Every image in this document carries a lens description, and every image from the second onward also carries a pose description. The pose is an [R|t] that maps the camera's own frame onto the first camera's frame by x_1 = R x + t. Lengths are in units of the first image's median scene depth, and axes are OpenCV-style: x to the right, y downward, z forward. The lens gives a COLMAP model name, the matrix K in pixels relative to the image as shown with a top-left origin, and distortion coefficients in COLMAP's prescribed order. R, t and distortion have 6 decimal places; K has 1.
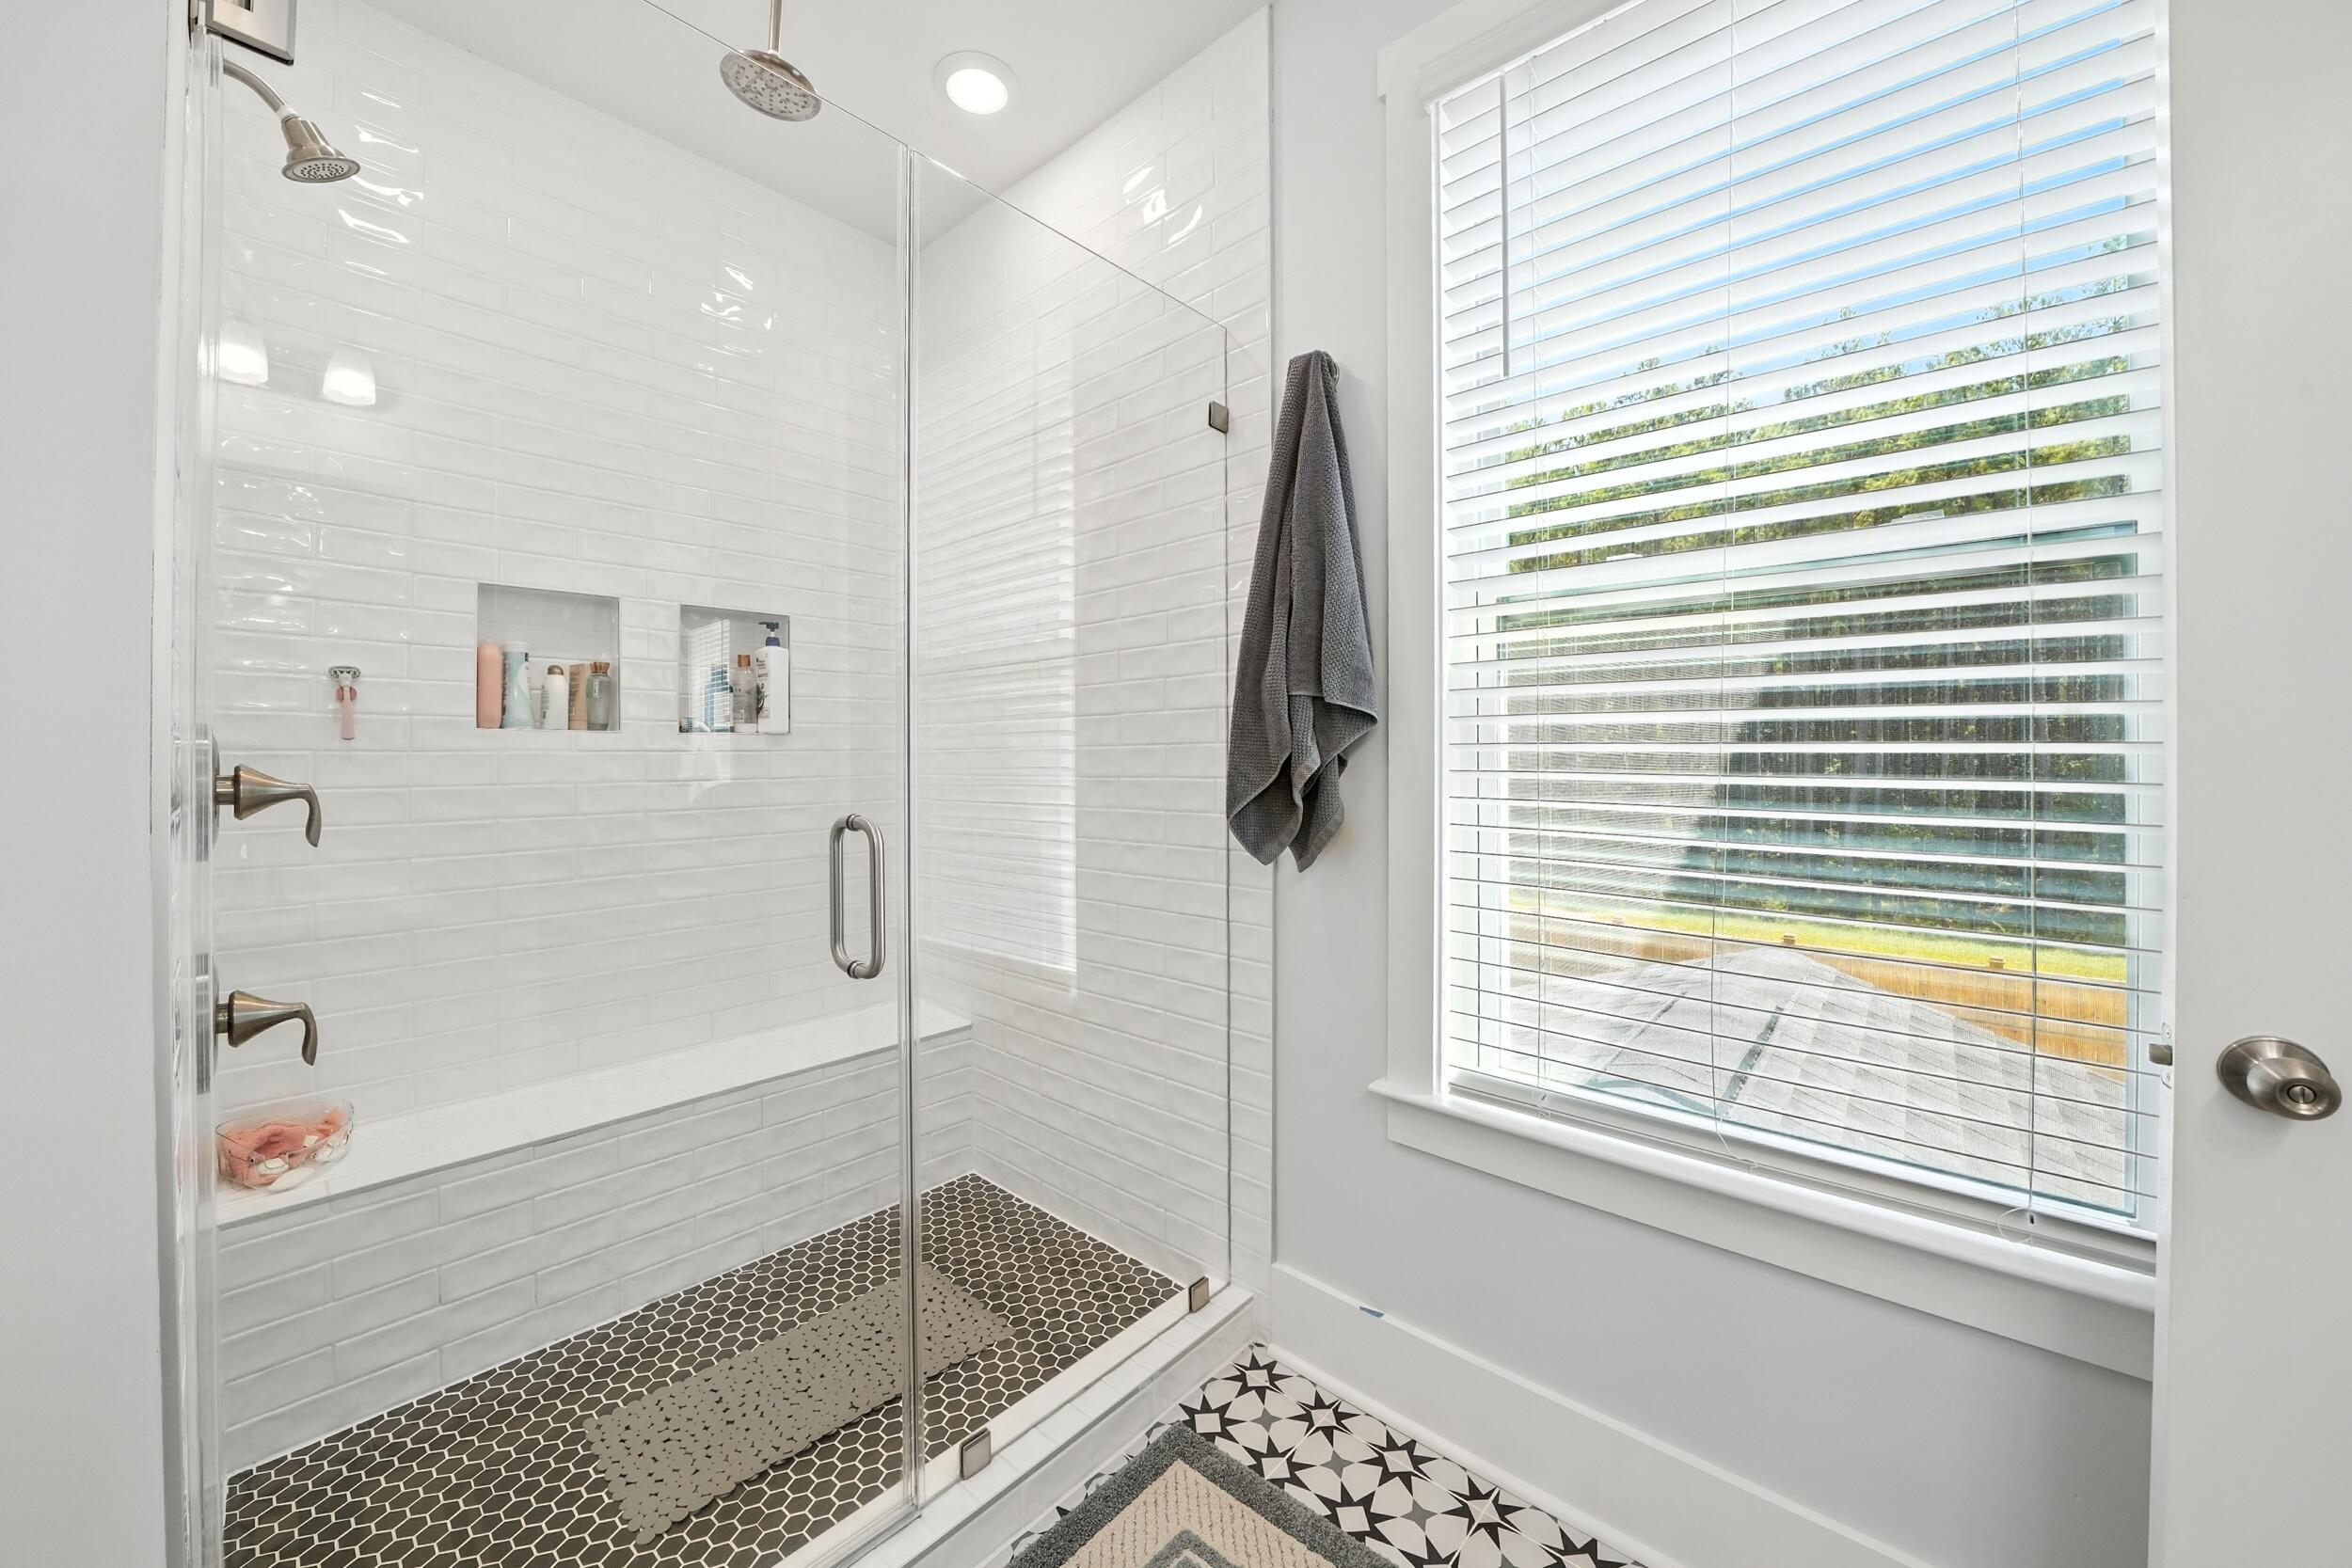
lens RADIAL K [[885.2, 0, 1187.3], [0, 885.2, 760.7], [0, 0, 1]] dist [-0.021055, 0.000076]
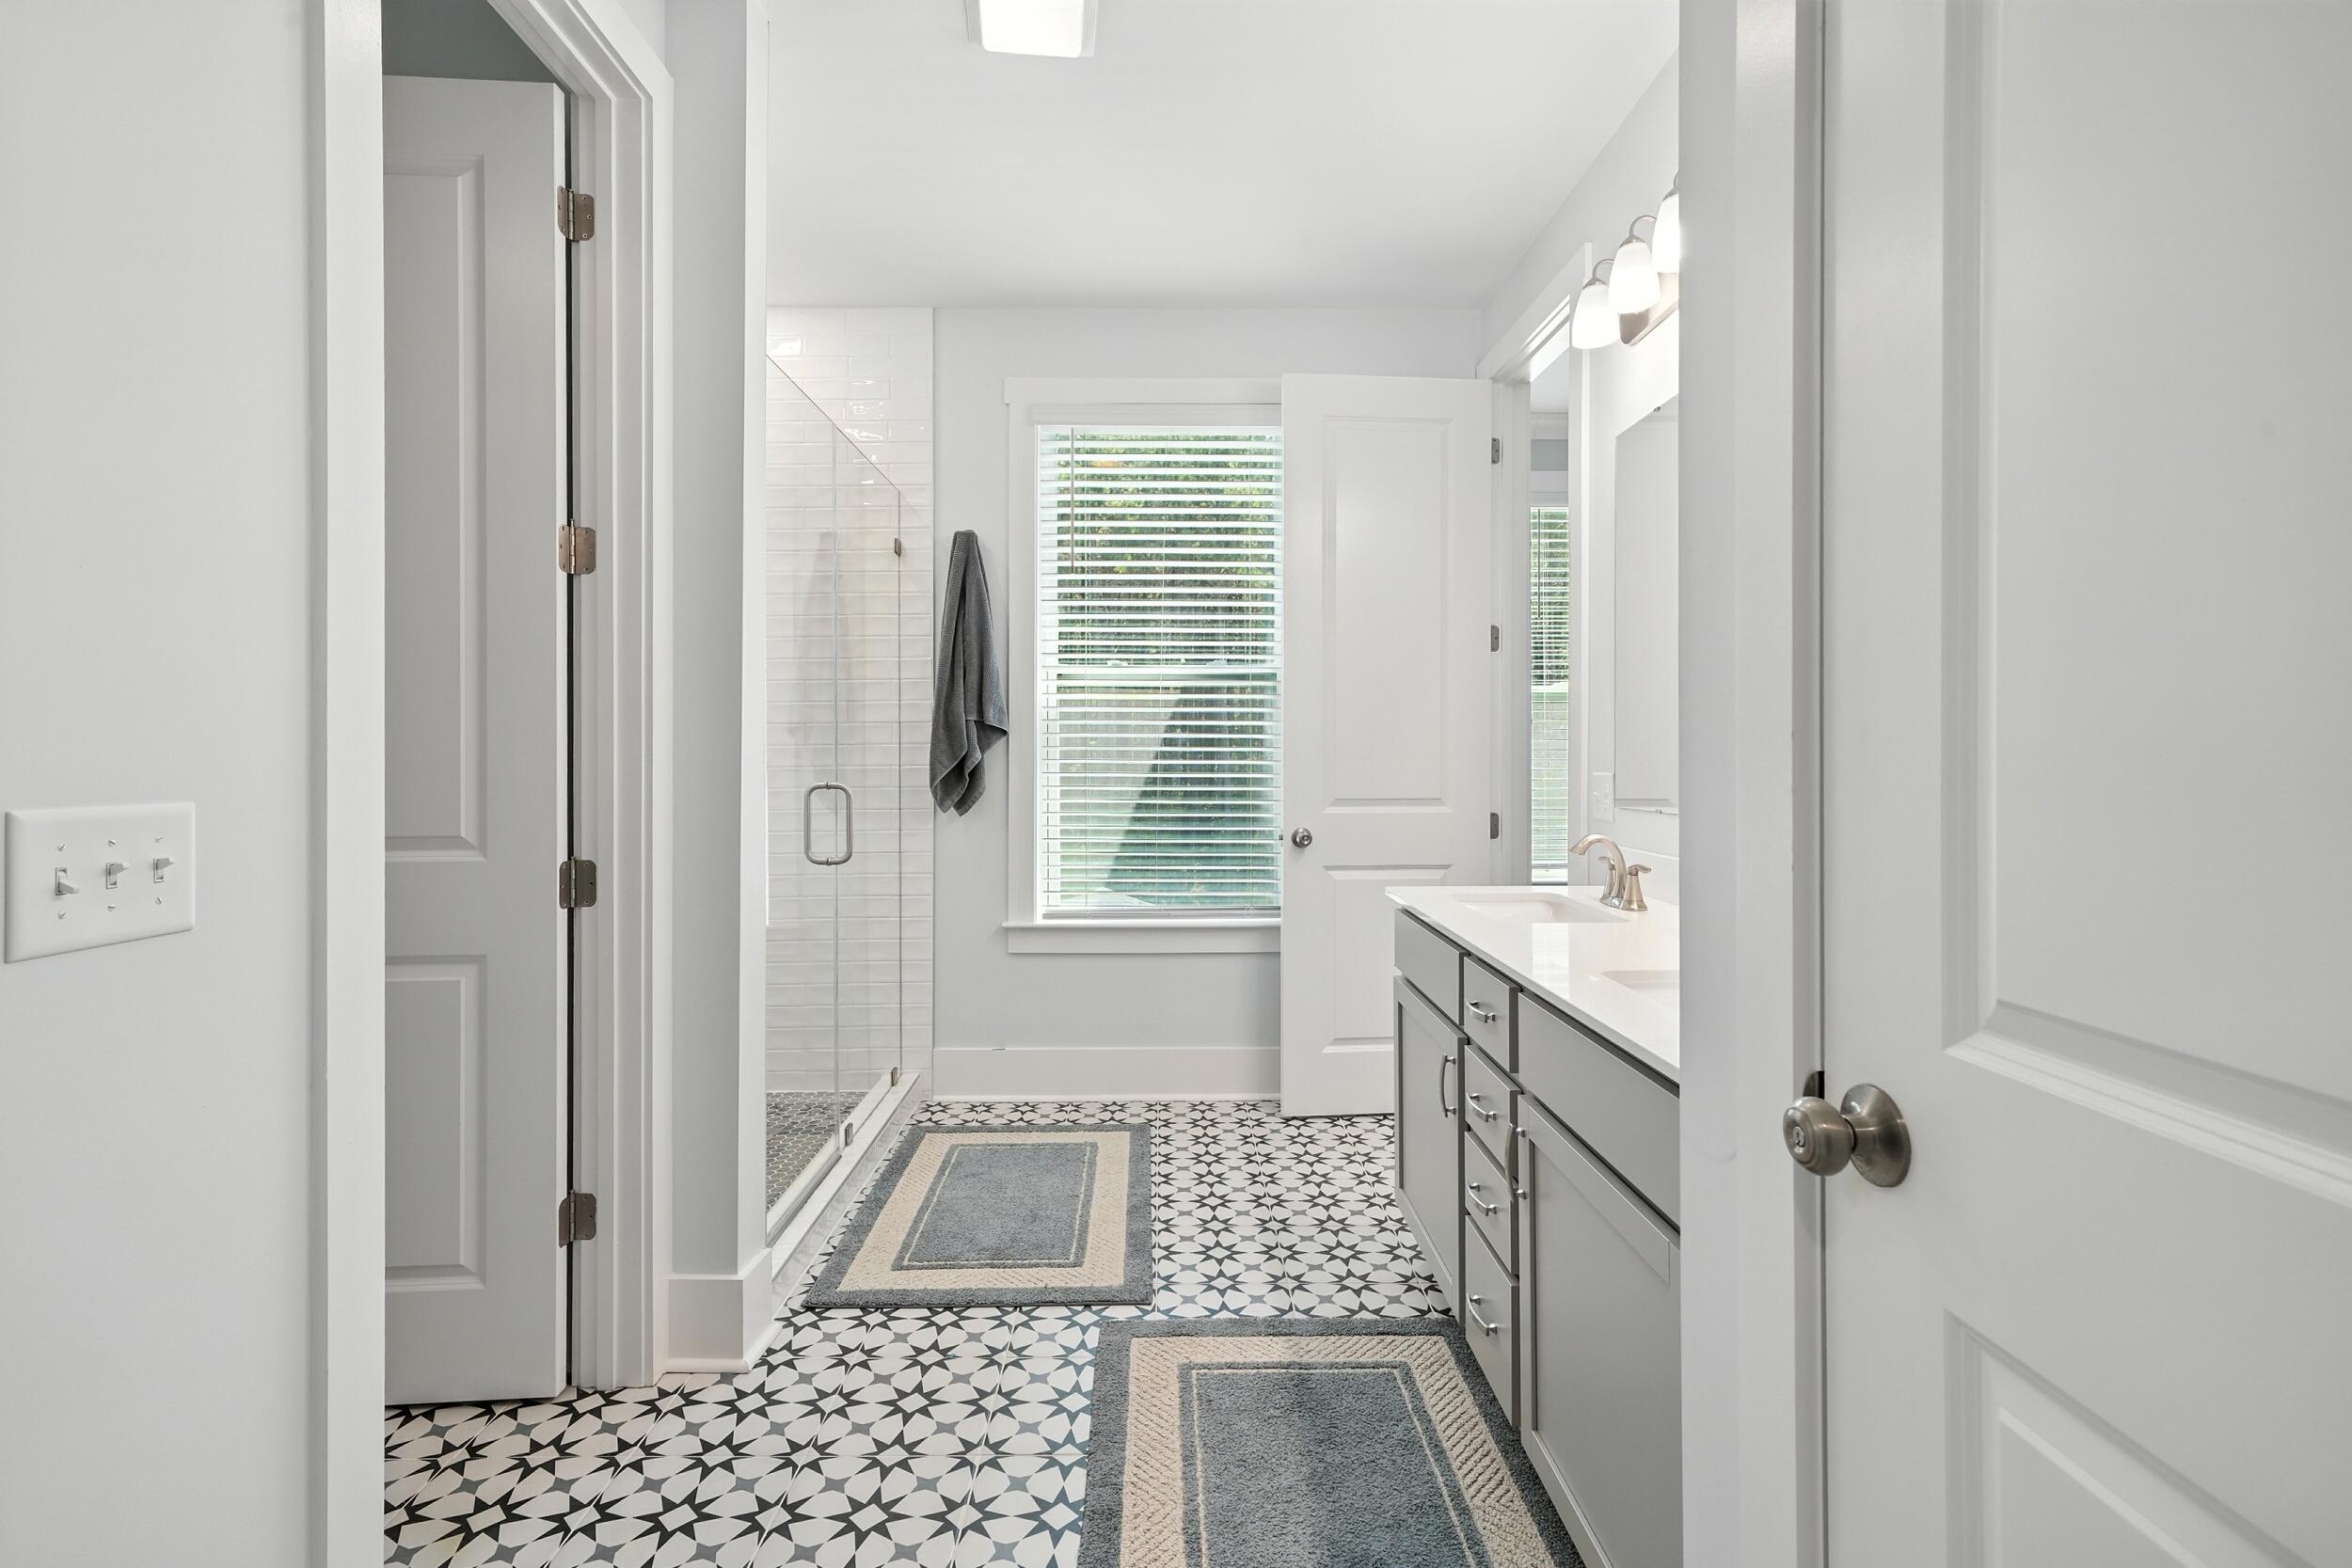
lens RADIAL K [[1120.8, 0, 1164.0], [0, 1120.8, 786.3], [0, 0, 1]] dist [0.016167, 0.000362]
pose [[0.693135, -0.028359, 0.720250, -1.272623], [0.003349, 0.999342, 0.036125, -0.016703], [-0.720800, -0.022628, 0.692774, -0.917305]]
